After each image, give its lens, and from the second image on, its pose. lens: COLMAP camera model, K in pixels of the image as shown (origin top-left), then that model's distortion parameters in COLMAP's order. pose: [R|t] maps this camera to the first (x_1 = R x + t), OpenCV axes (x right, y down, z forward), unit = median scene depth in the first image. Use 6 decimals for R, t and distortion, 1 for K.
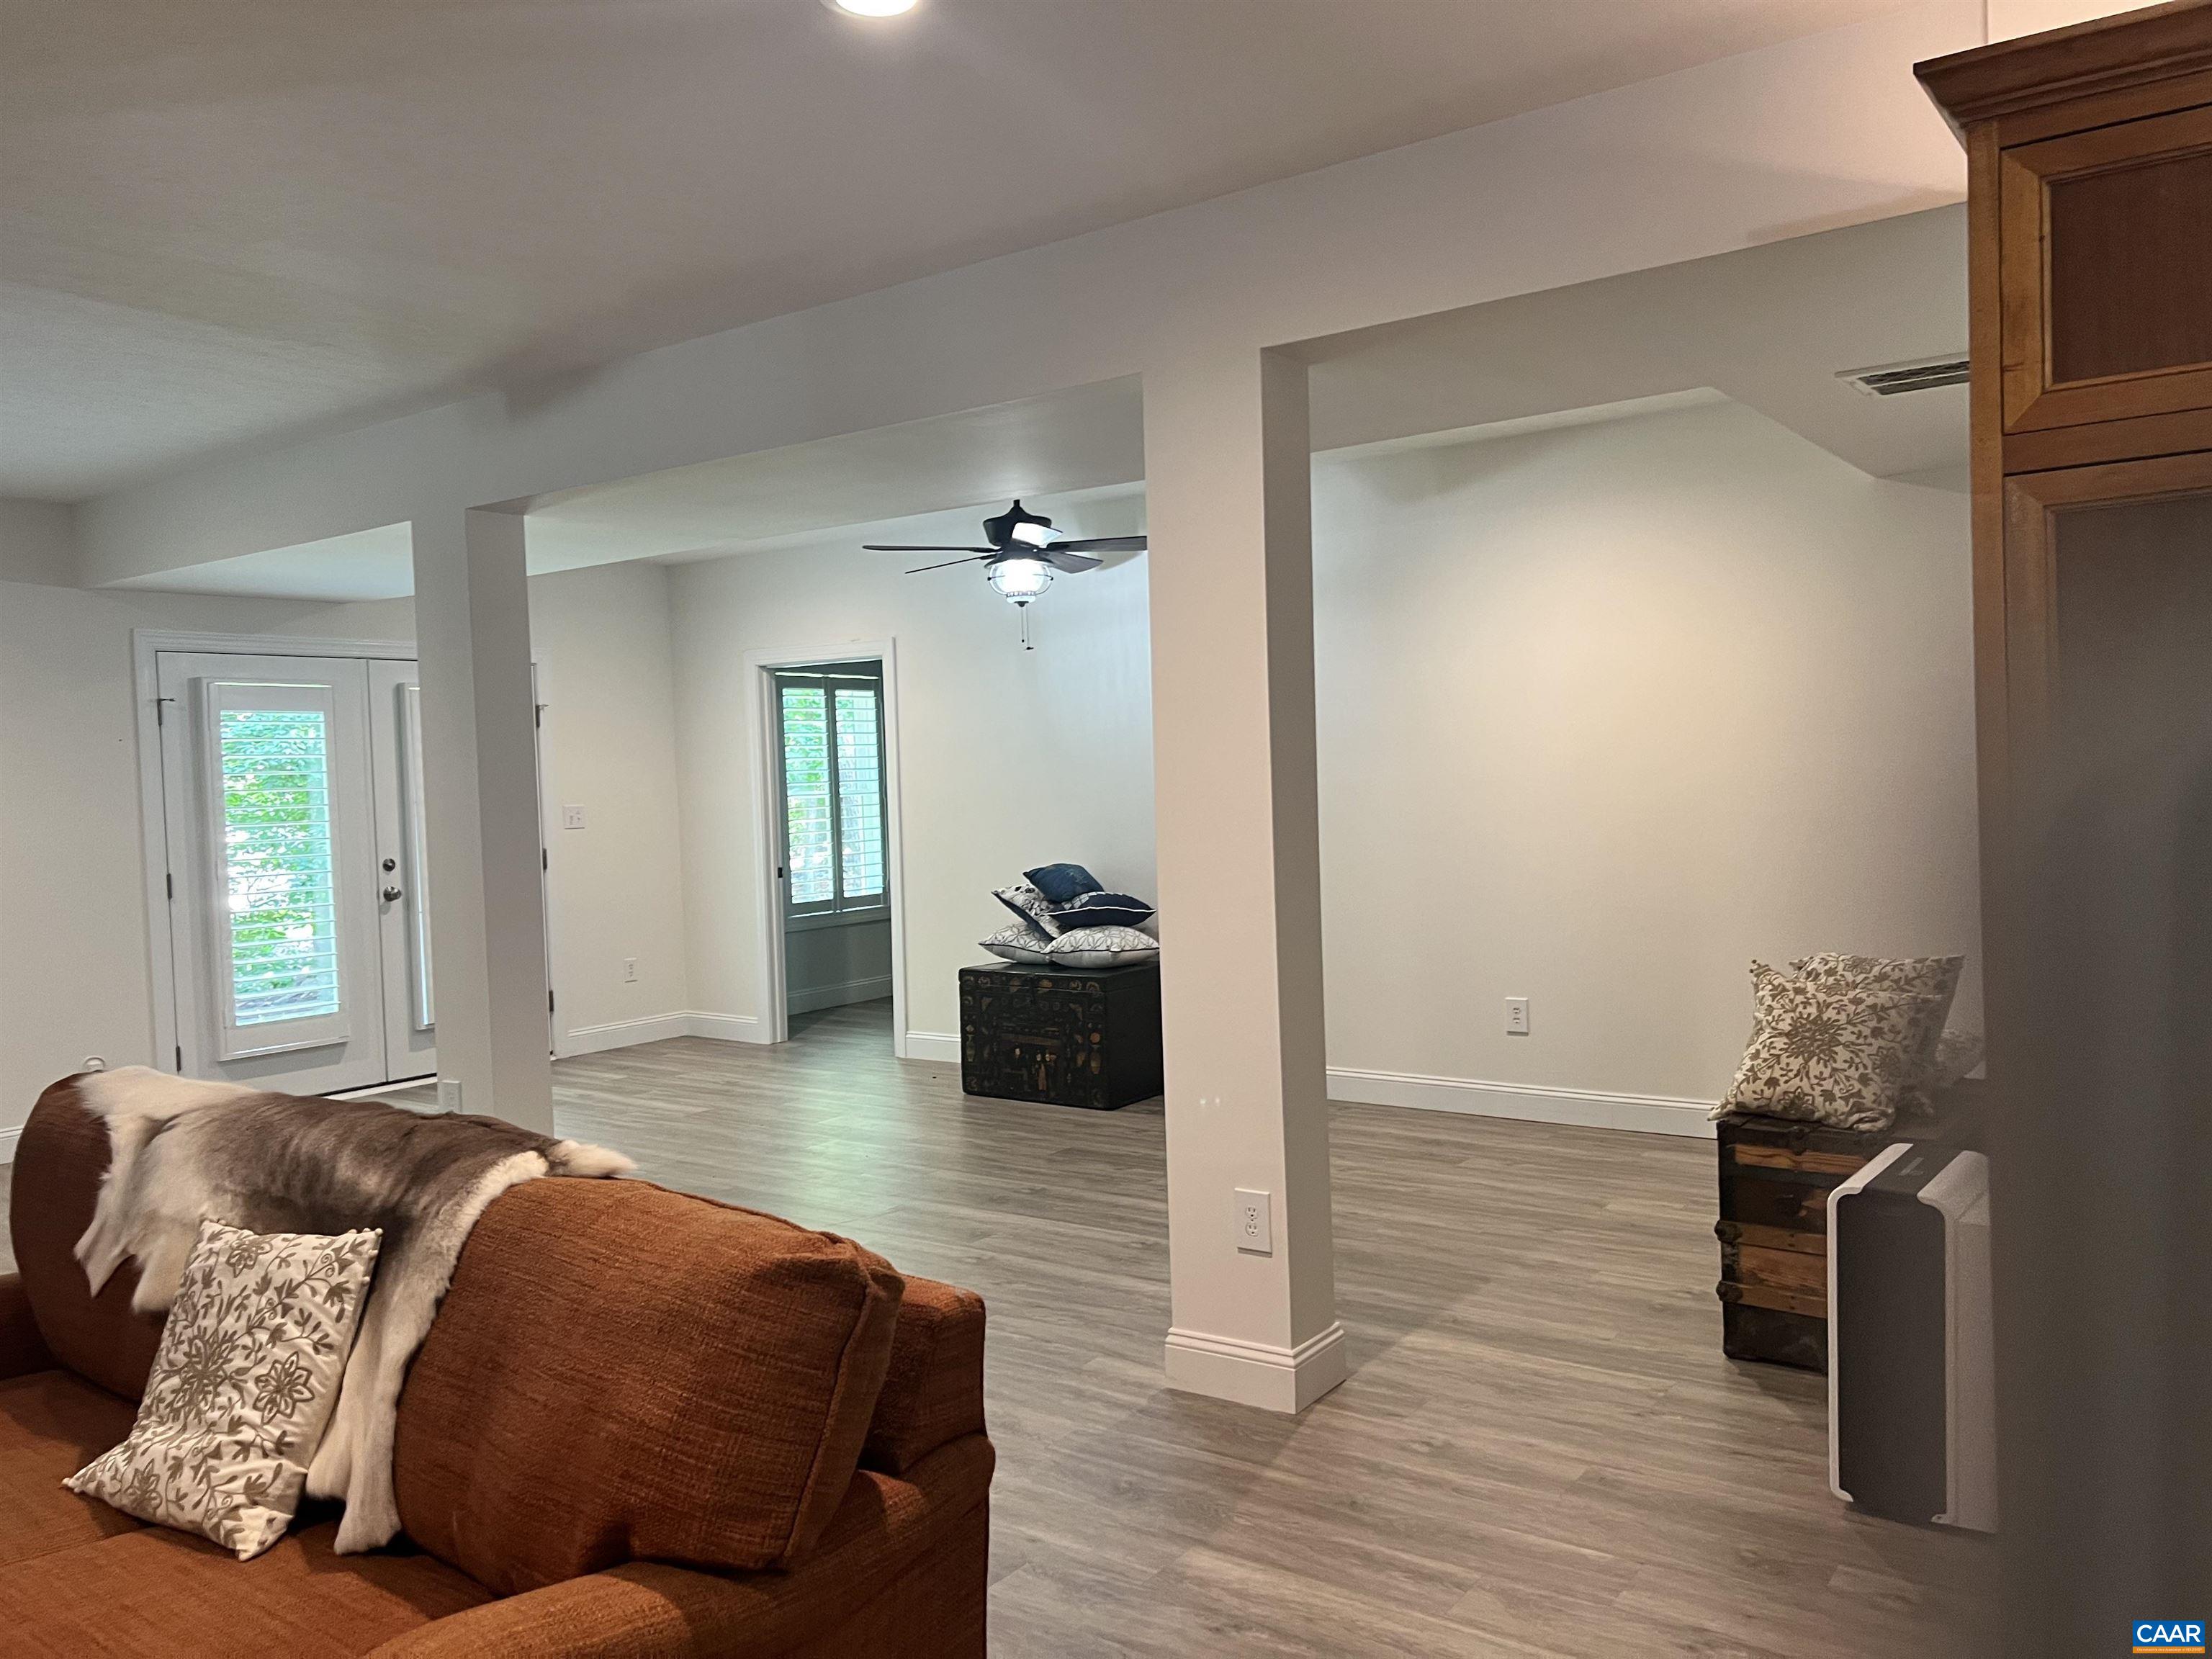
lens RADIAL K [[1667.5, 0, 1106.0], [0, 1667.5, 829.5], [0, 0, 1]] dist [0.076336, -0.078841]
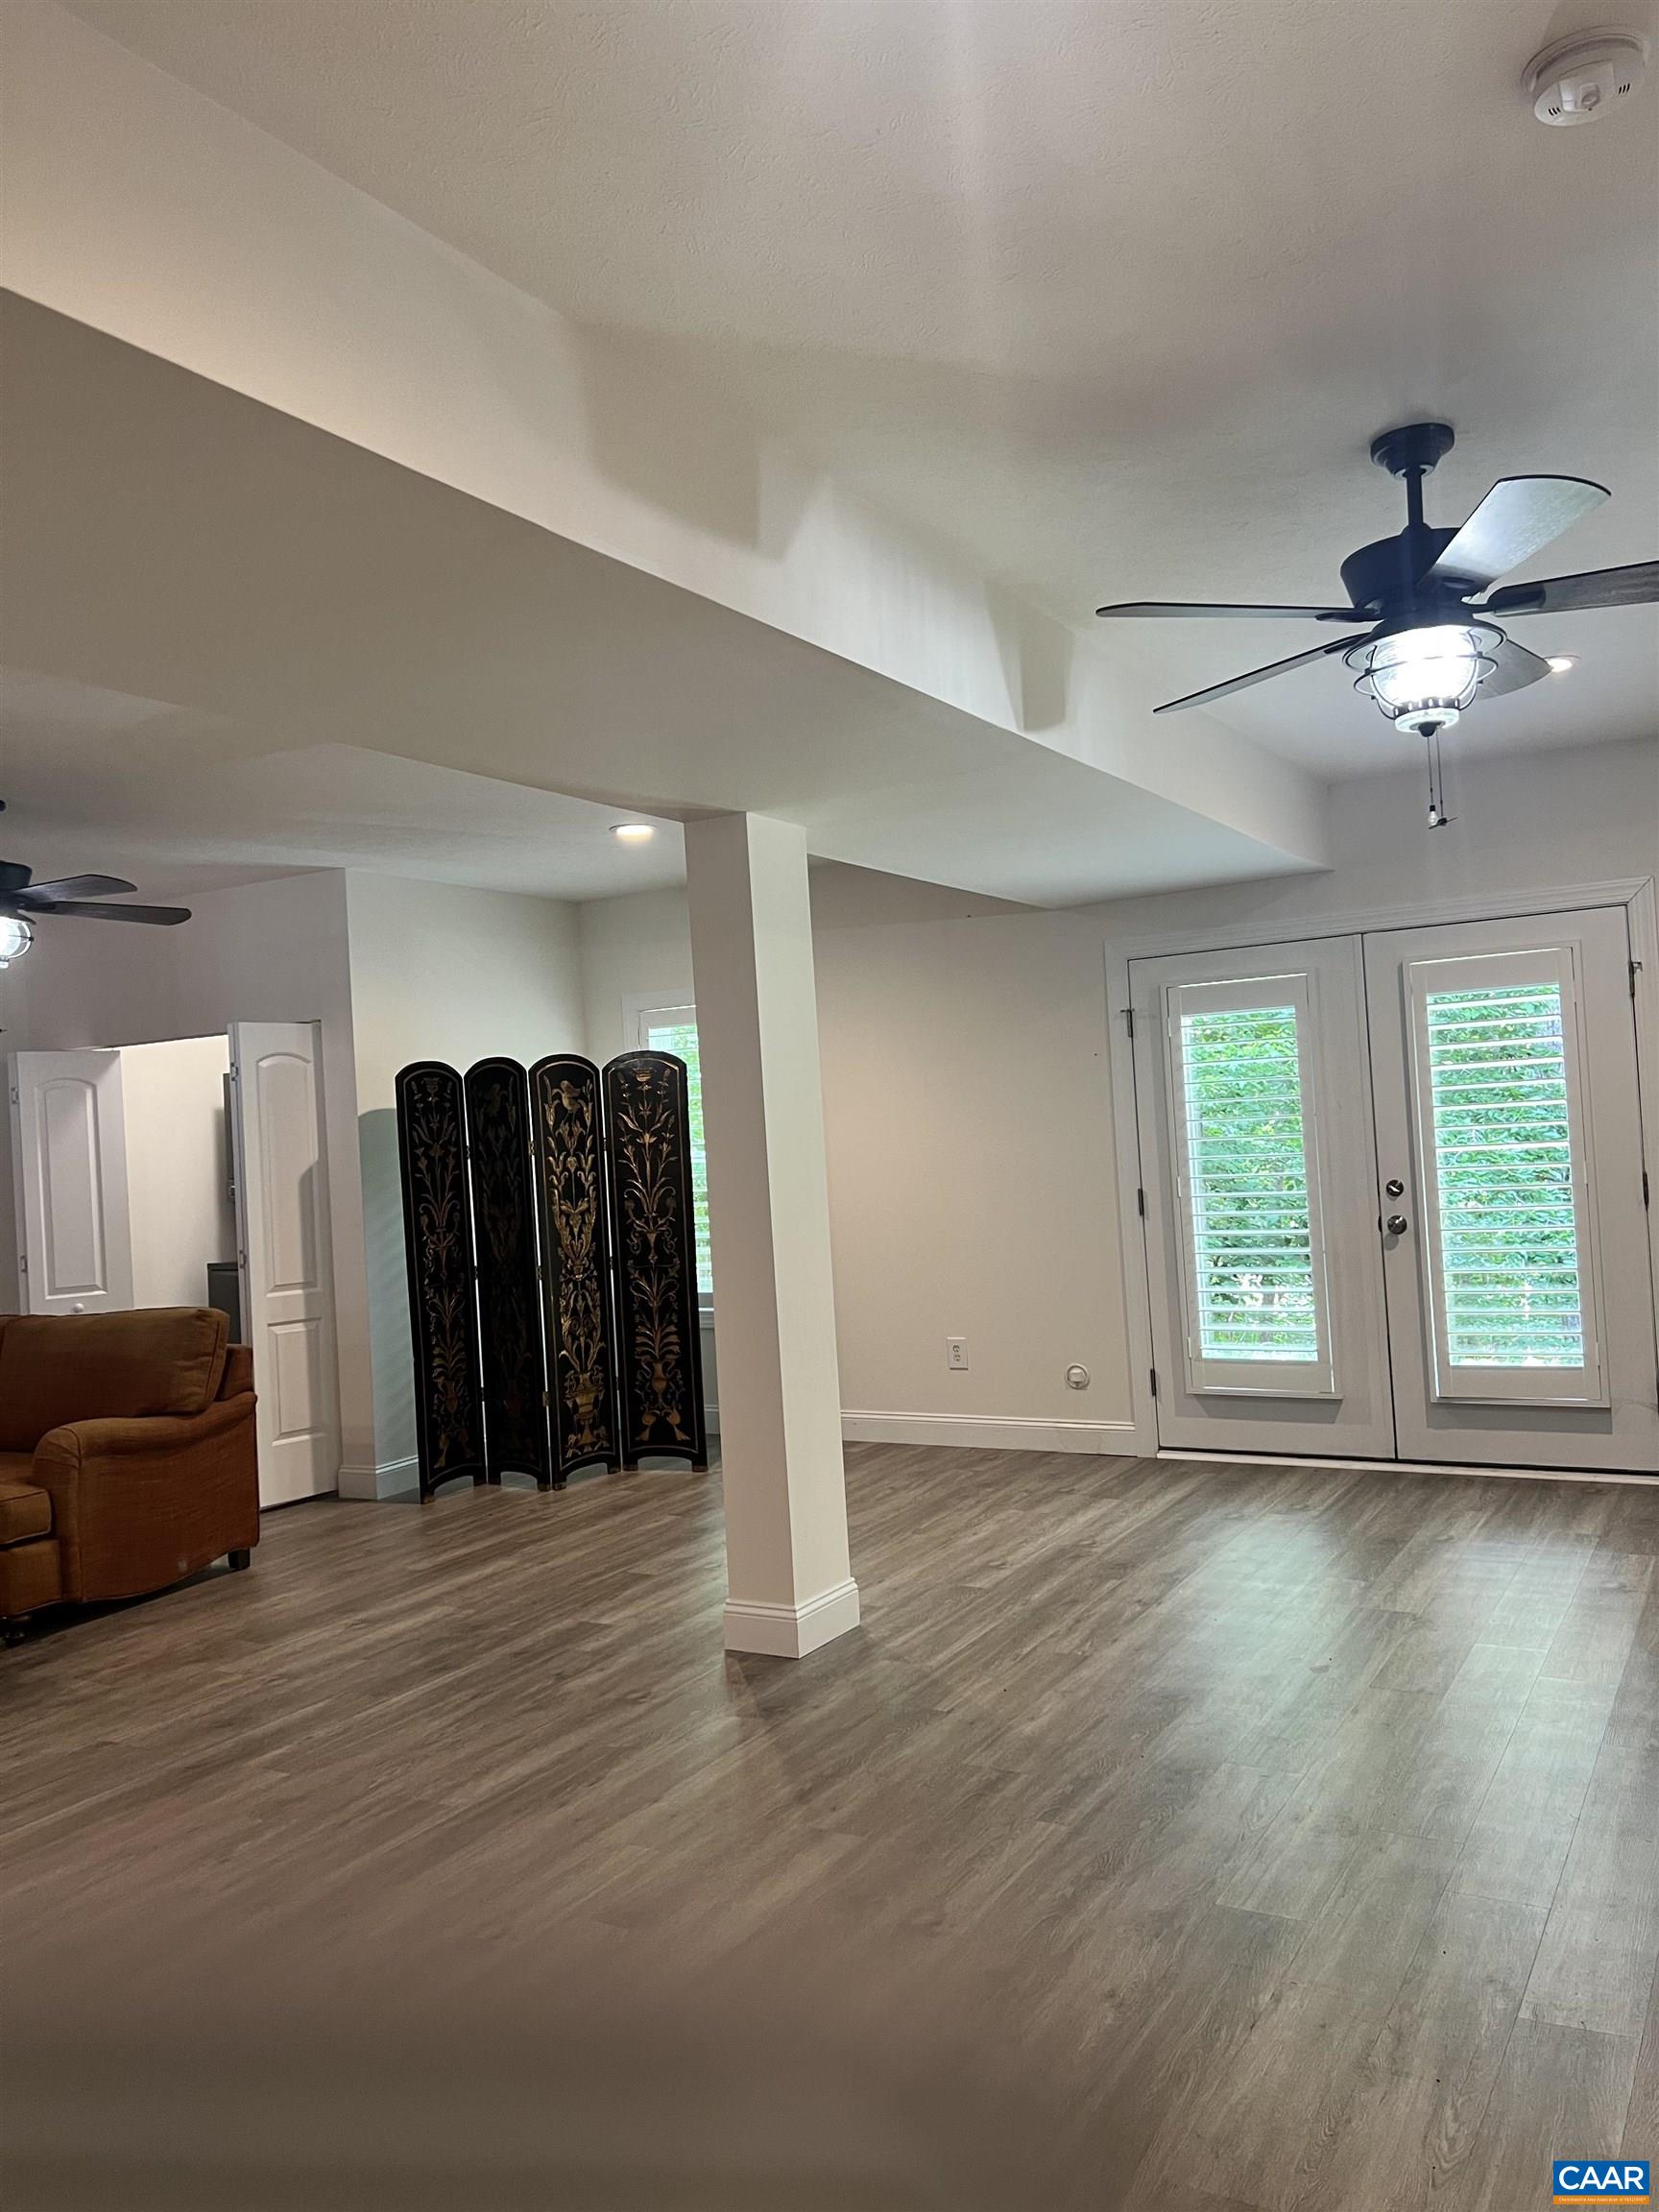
lens RADIAL K [[1656.0, 0, 830.2], [0, 1656.0, 1145.0], [0, 0, 1]] dist [0.155009, 0.000512]
pose [[0.089875, 0.032654, -0.995418, 0.348203], [0.019698, 0.999209, 0.034557, -0.032923], [0.995758, -0.022713, 0.089161, 0.679043]]
